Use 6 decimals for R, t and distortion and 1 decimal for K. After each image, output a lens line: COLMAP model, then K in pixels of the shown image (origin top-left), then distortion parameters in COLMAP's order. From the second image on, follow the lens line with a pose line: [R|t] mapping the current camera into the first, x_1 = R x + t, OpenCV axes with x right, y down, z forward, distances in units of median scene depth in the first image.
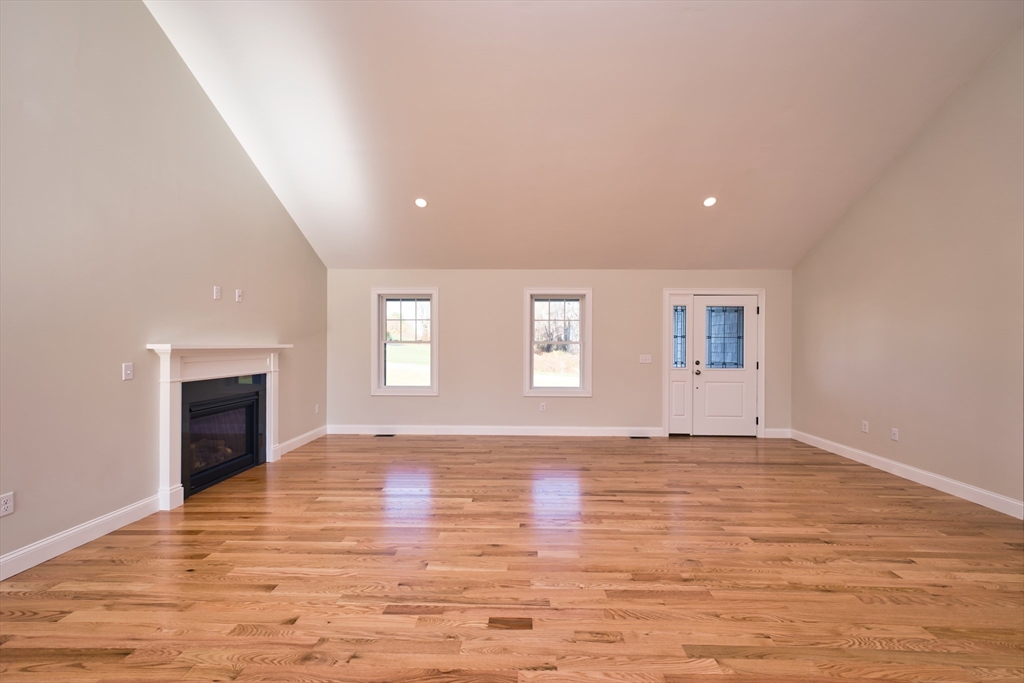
lens RADIAL K [[420.0, 0, 508.8], [0, 420.0, 349.8], [0, 0, 1]] dist [0.002121, 0.001111]
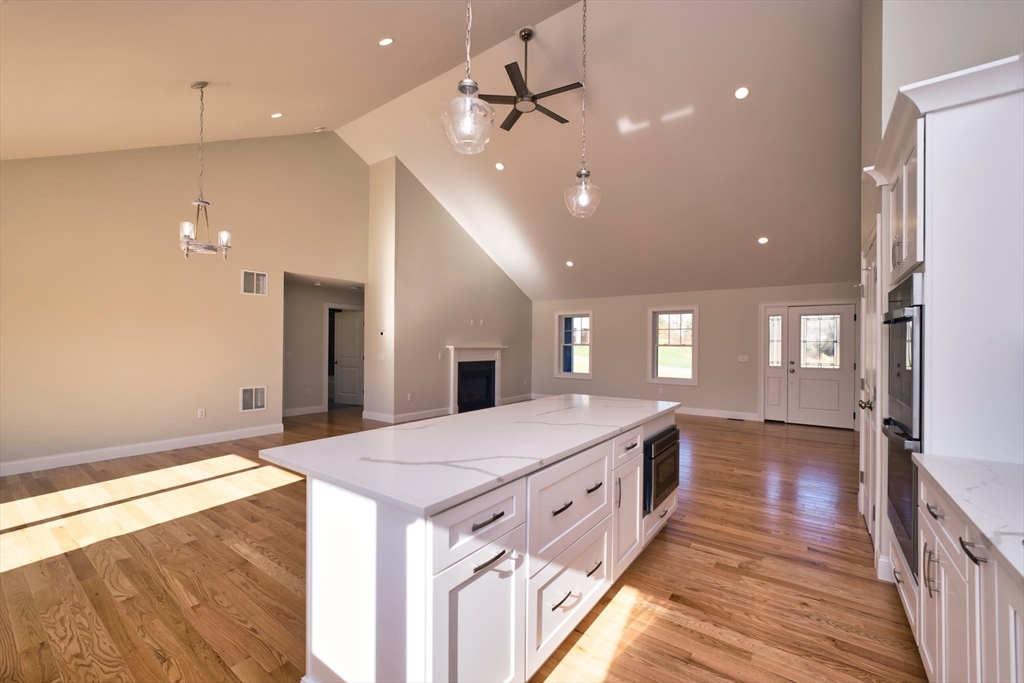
lens RADIAL K [[420.0, 0, 514.9], [0, 420.0, 345.7], [0, 0, 1]] dist [0.002121, 0.001111]
pose [[0.821728, 0.003199, -0.569870, 0.591974], [-0.012176, 0.999855, -0.011944, 0.007865], [0.569749, 0.016753, 0.821648, -0.540841]]
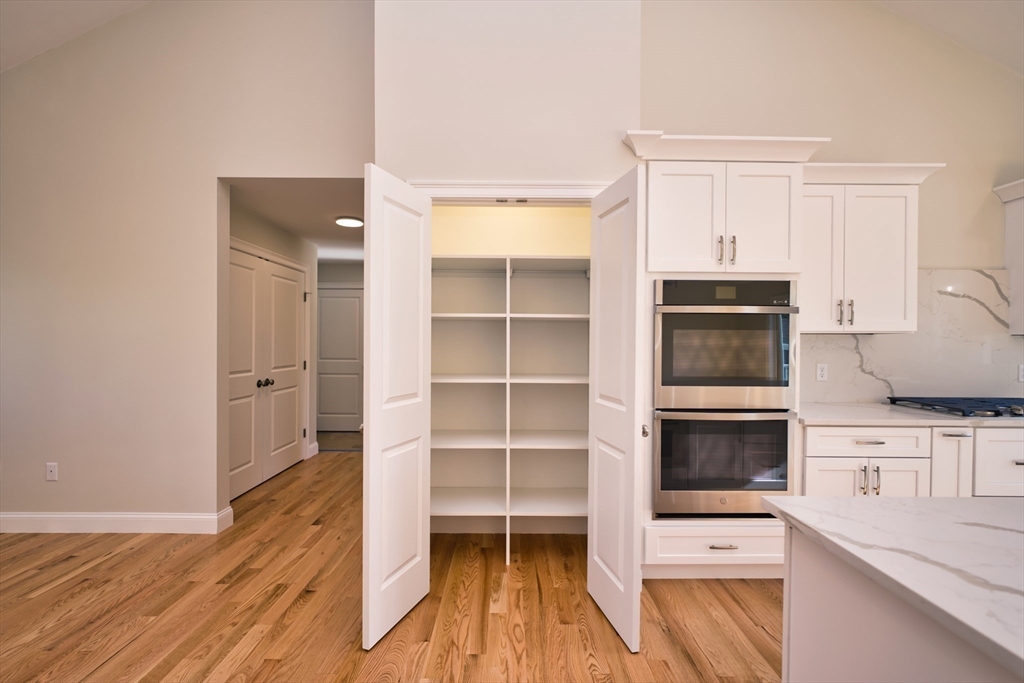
lens RADIAL K [[420.0, 0, 514.8], [0, 420.0, 344.9], [0, 0, 1]] dist [0.002121, 0.001111]
pose [[-0.036157, -0.004846, 0.999334, 0.203971], [0.003303, 0.999982, 0.004969, 0.003793], [-0.999341, 0.003480, -0.036140, 0.262670]]
